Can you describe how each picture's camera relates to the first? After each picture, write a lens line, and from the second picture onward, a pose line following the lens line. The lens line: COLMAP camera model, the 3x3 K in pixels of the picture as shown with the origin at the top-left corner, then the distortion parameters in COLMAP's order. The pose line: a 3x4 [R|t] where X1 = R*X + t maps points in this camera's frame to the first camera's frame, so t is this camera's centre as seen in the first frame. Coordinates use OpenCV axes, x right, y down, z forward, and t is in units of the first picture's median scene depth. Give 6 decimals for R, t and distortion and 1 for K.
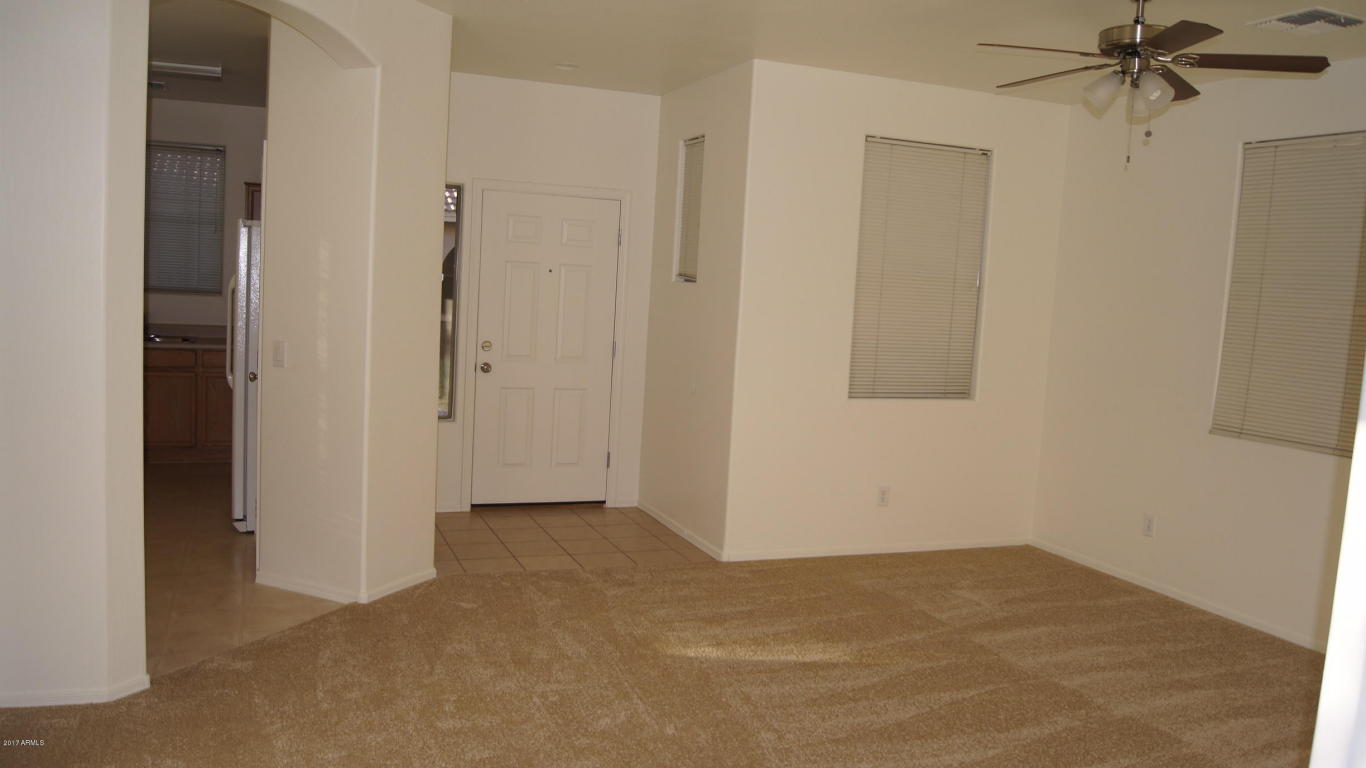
lens RADIAL K [[1061.4, 0, 683.0], [0, 1061.4, 384.0], [0, 0, 1]] dist [-0.086445, 0.013072]
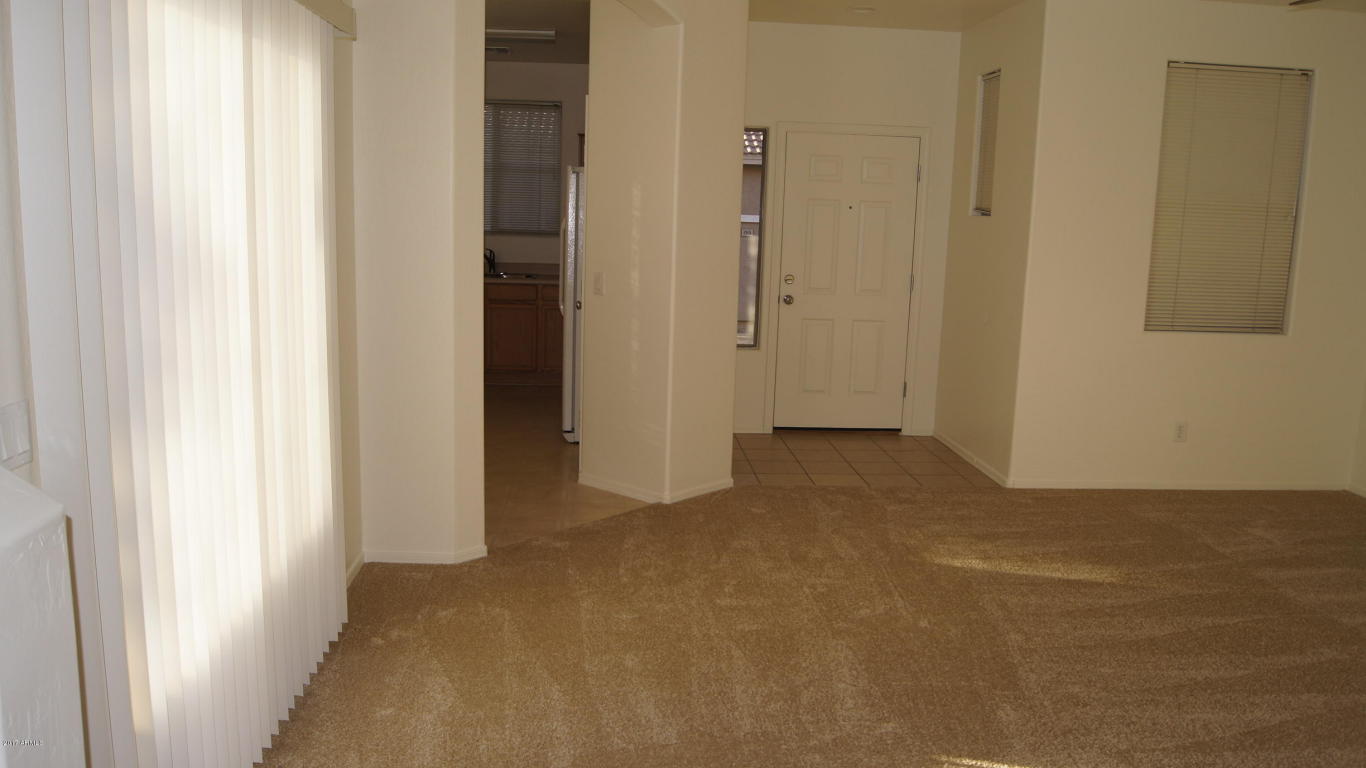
lens RADIAL K [[1061.4, 0, 683.0], [0, 1061.4, 384.0], [0, 0, 1]] dist [-0.086445, 0.013072]
pose [[0.952175, 0.023991, -0.304611, 0.054594], [-0.007839, 0.998503, 0.054138, 0.016816], [0.305454, -0.049161, 0.950937, -0.072855]]
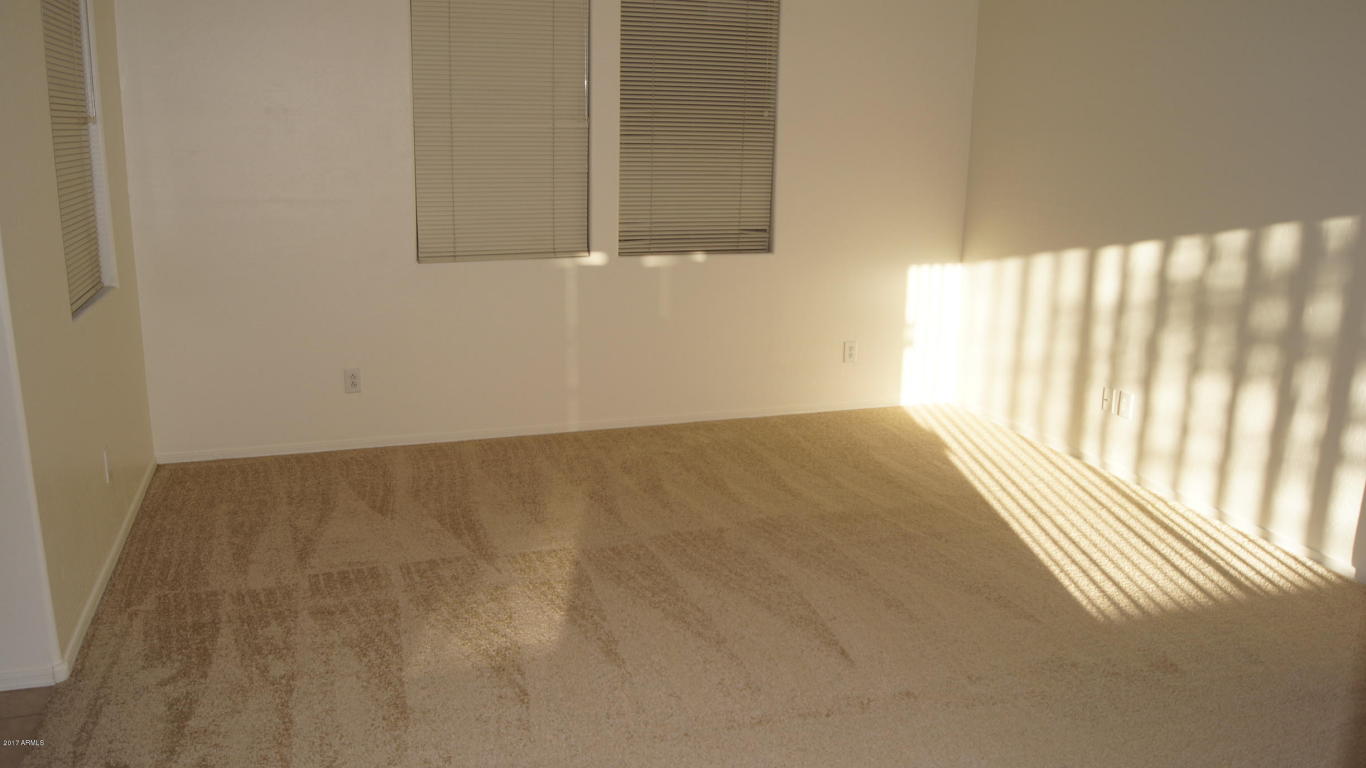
lens RADIAL K [[1061.4, 0, 683.0], [0, 1061.4, 384.0], [0, 0, 1]] dist [-0.086445, 0.013072]
pose [[0.040444, -0.289123, 0.956437, -0.470452], [0.087893, 0.954539, 0.284833, -0.109306], [-0.995309, 0.072544, 0.064017, 0.780012]]
